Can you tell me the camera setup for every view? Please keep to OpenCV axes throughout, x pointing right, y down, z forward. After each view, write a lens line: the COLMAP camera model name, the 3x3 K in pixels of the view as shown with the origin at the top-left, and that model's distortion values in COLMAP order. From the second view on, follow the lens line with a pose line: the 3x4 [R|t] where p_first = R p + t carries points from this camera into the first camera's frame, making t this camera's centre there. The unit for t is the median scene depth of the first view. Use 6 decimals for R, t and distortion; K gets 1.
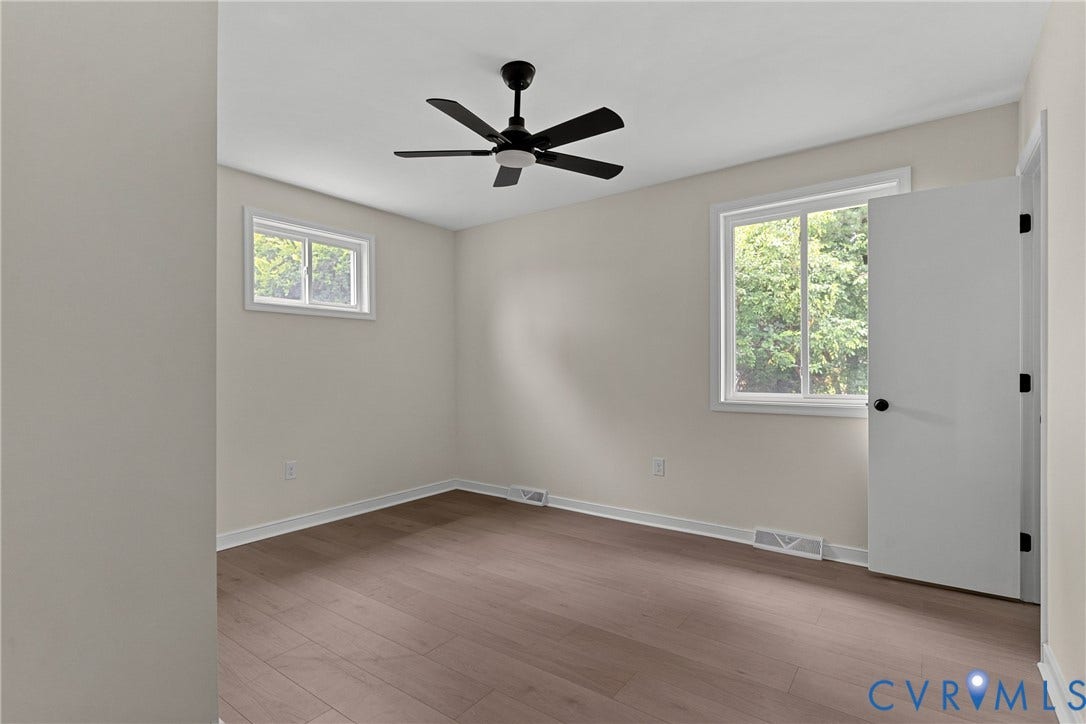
lens RADIAL K [[517.0, 0, 543.0], [0, 517.0, 362.0], [0, 0, 1]] dist [-0.000222, 0.000060]
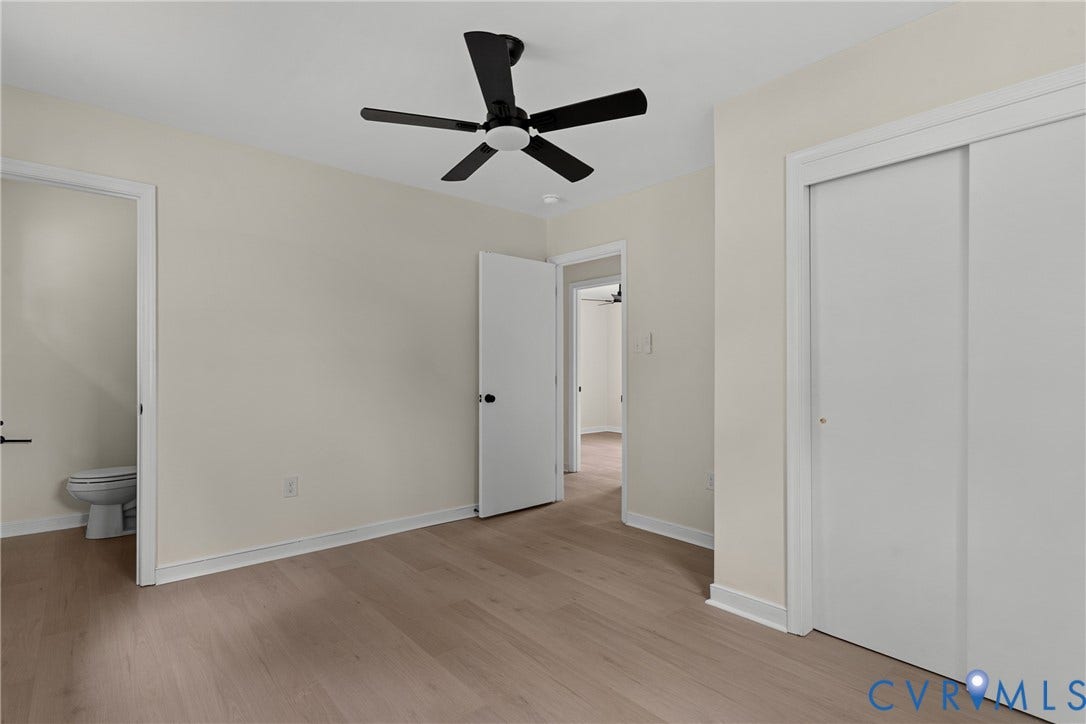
lens RADIAL K [[517.0, 0, 543.0], [0, 517.0, 362.0], [0, 0, 1]] dist [-0.000222, 0.000060]
pose [[-0.975772, 0.005153, 0.218728, -0.309094], [0.002494, 0.999920, -0.012432, 0.015313], [-0.218774, -0.011586, -0.975707, 1.868034]]
